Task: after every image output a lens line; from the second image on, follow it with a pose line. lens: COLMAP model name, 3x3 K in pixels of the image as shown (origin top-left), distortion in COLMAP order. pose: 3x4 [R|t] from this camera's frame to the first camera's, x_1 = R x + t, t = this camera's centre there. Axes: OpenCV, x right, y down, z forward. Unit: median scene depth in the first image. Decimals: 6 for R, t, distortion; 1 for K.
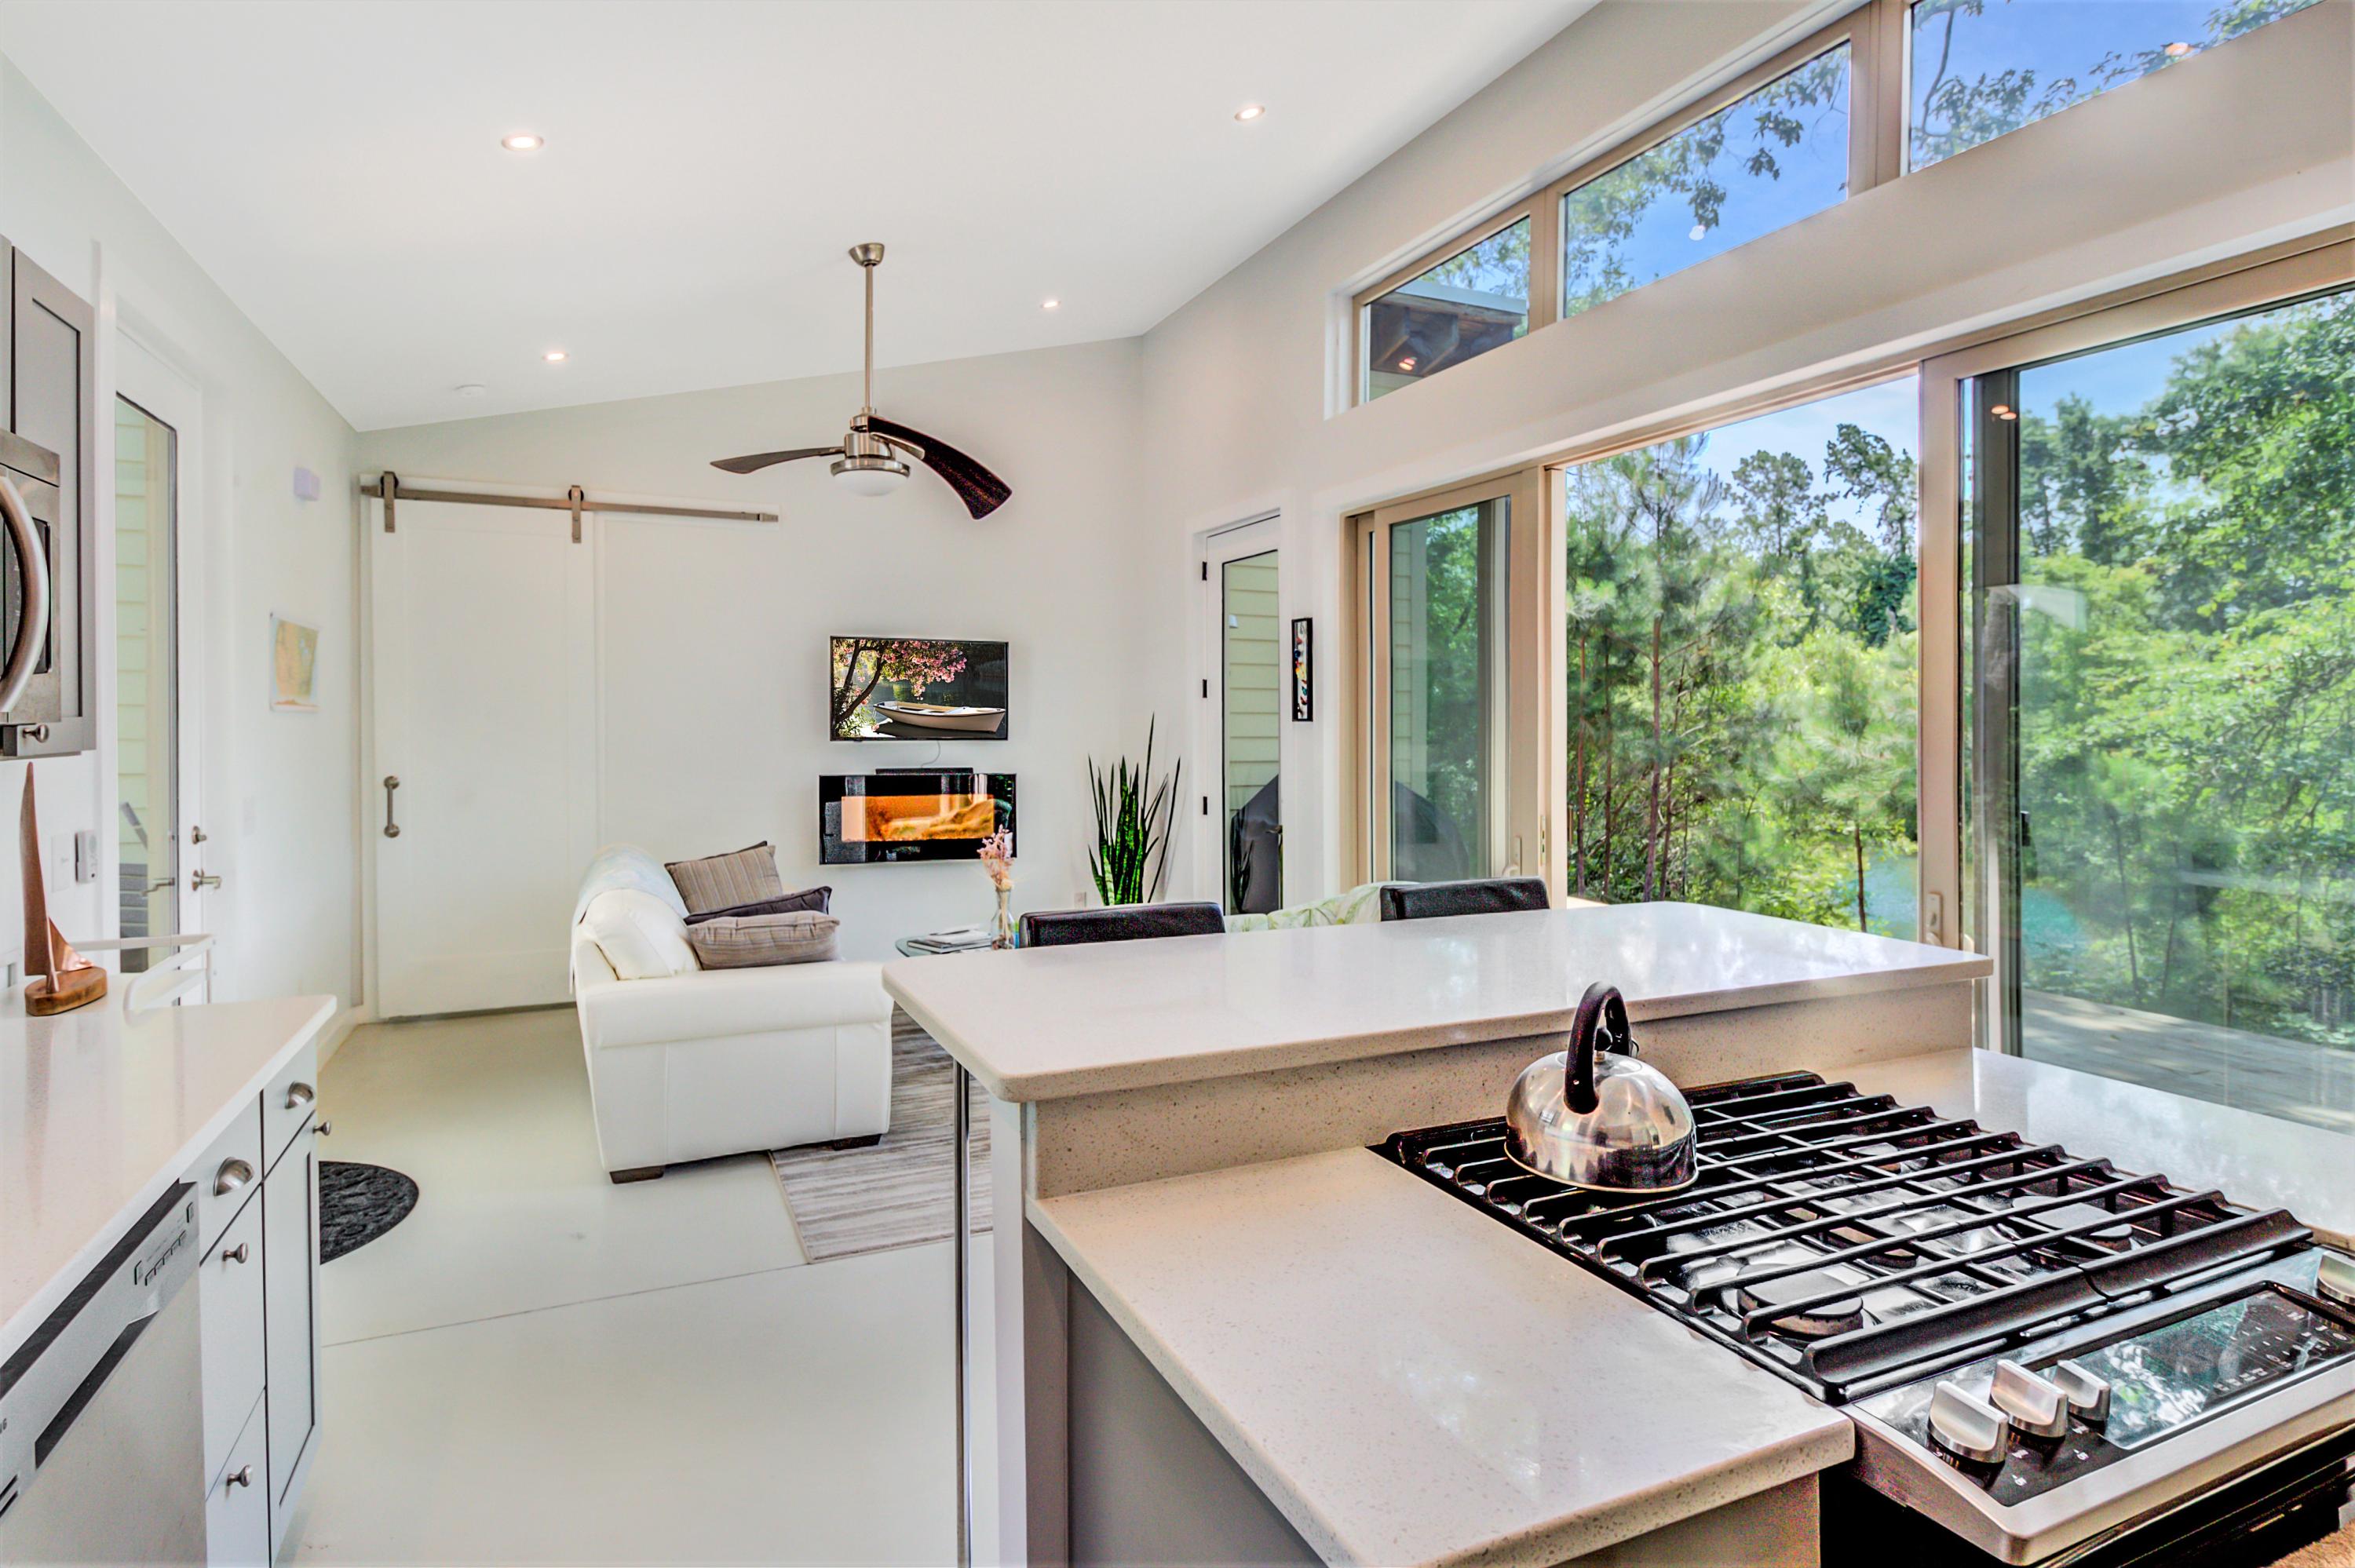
lens RADIAL K [[1211.3, 0, 1179.9], [0, 1211.3, 710.7], [0, 0, 1]] dist [0.019438, -0.000711]
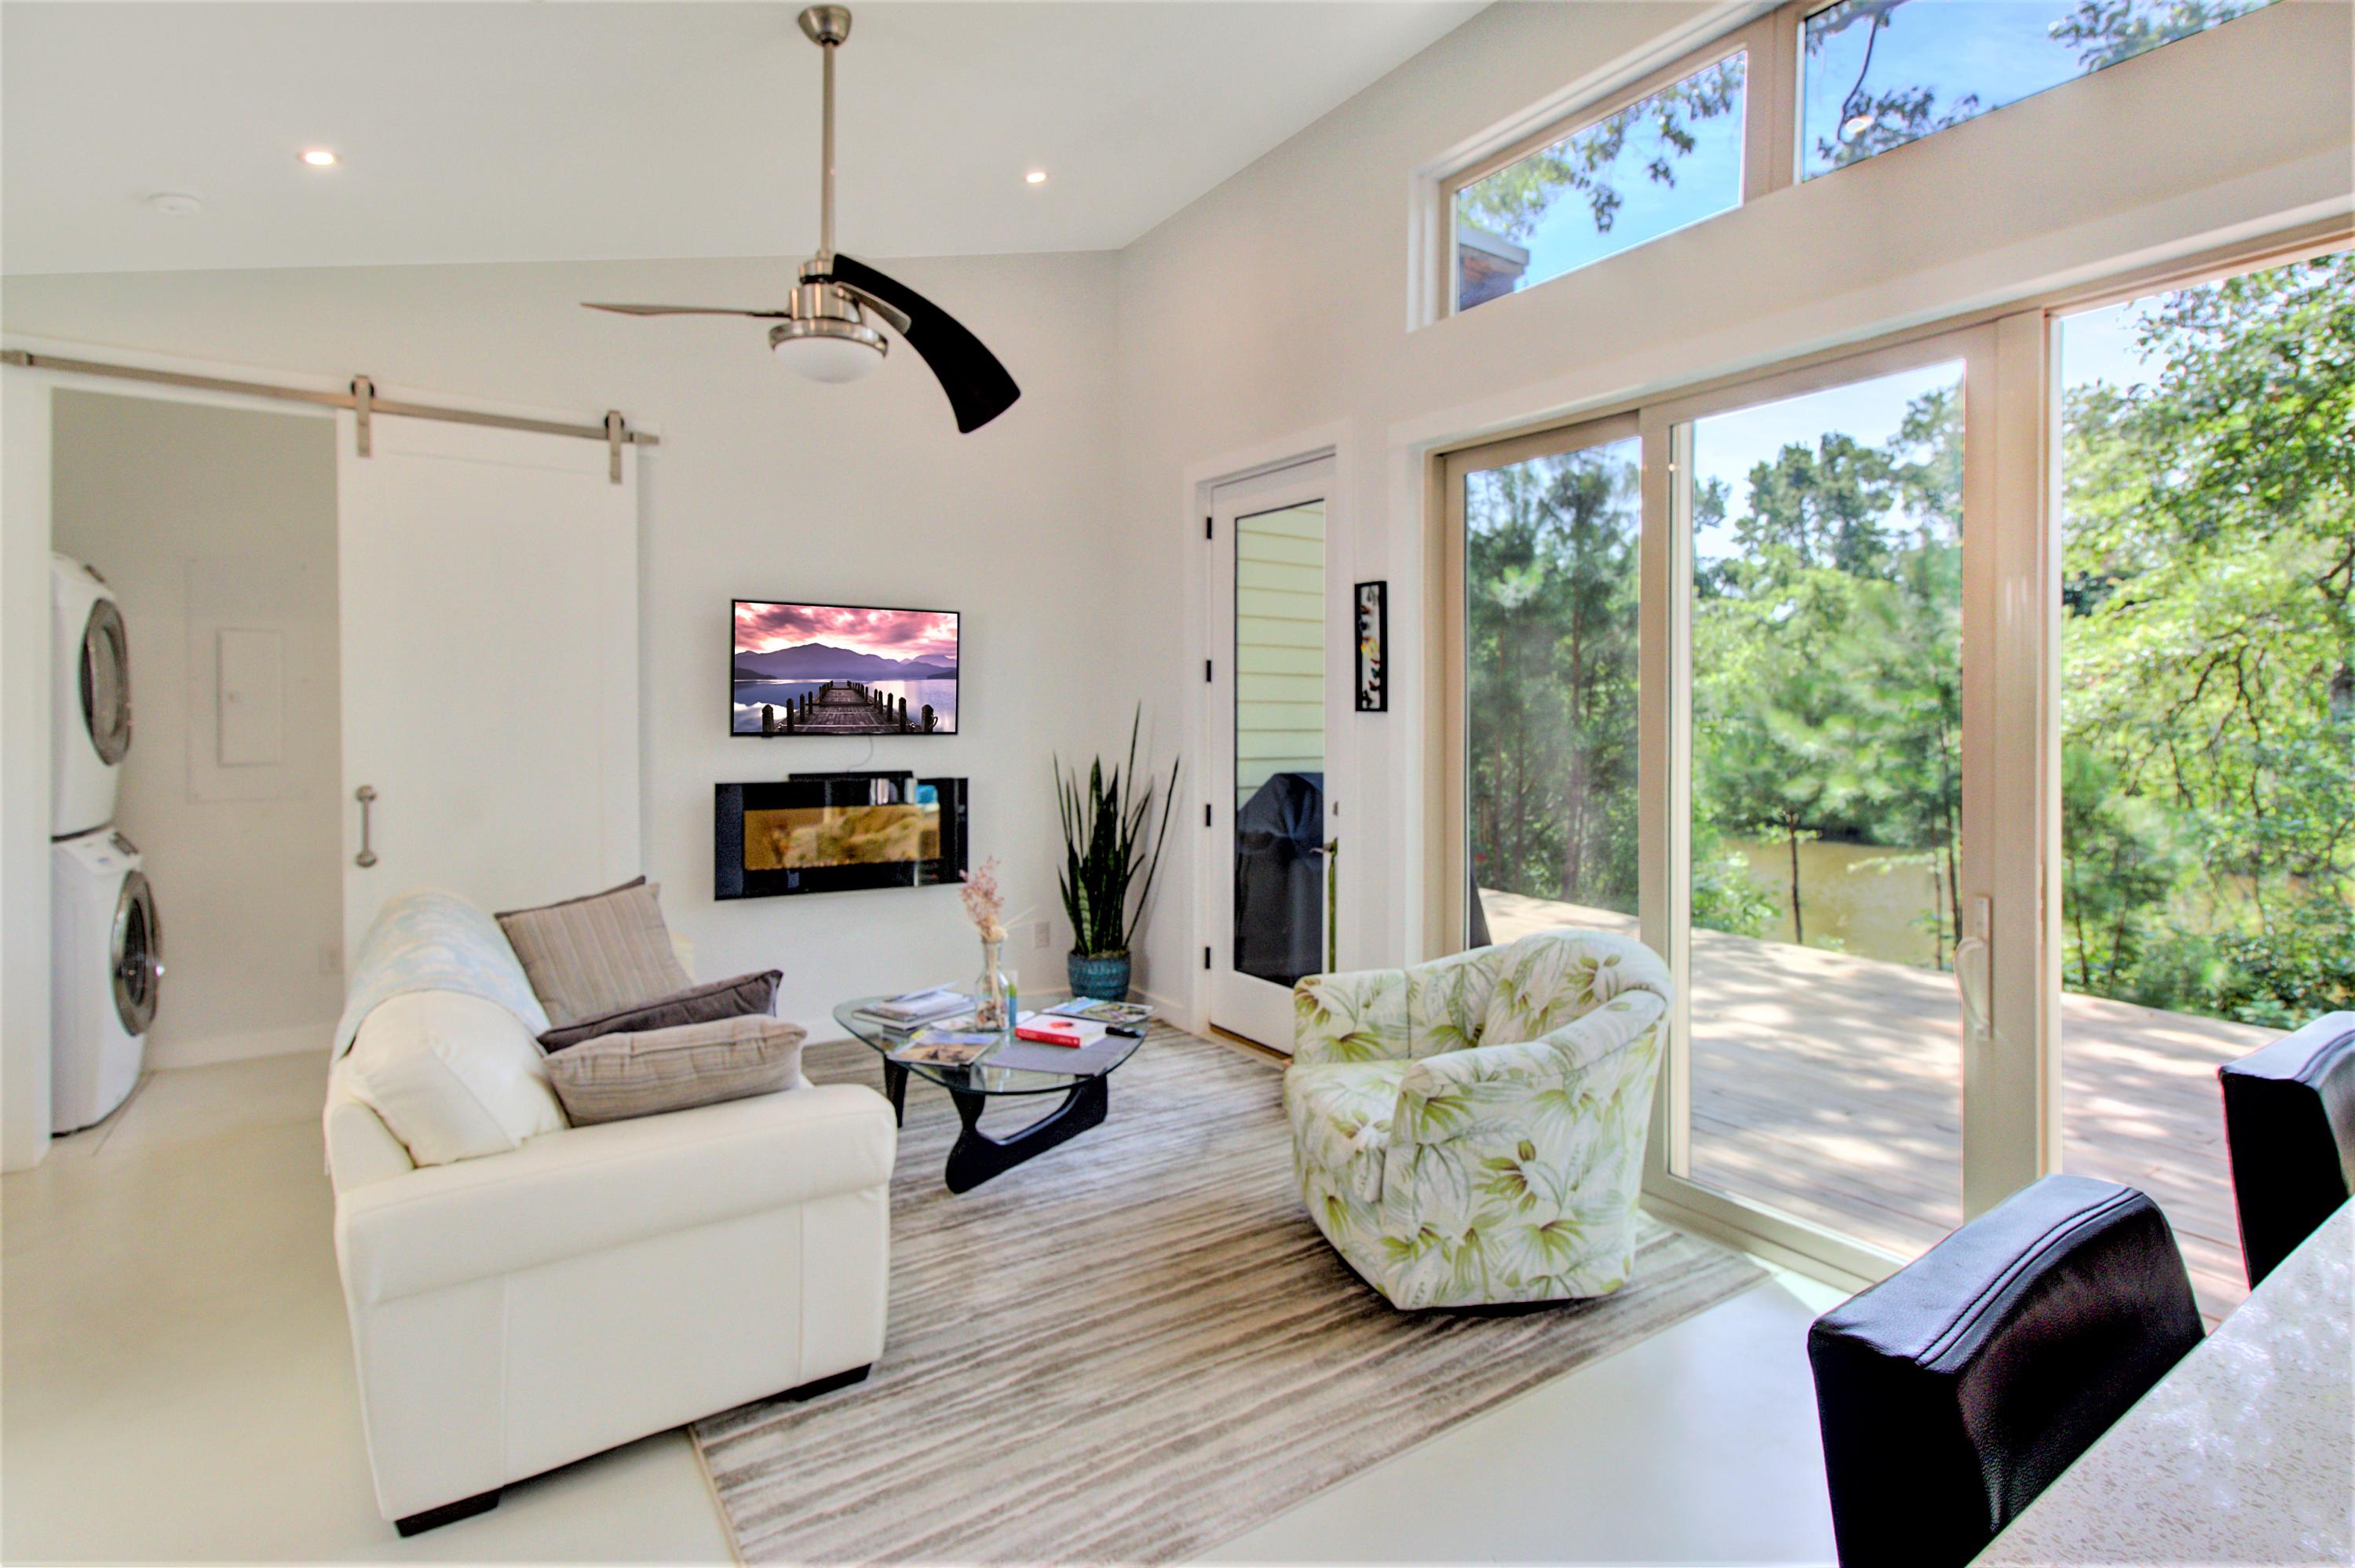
lens RADIAL K [[1144.1, 0, 1219.3], [0, 1144.1, 699.3], [0, 0, 1]] dist [-0.002490, 0.000278]
pose [[0.985218, 0.004473, 0.171246, -0.125187], [-0.004097, 0.999988, -0.002546, 0.002730], [-0.171256, 0.001807, 0.985225, 0.279416]]
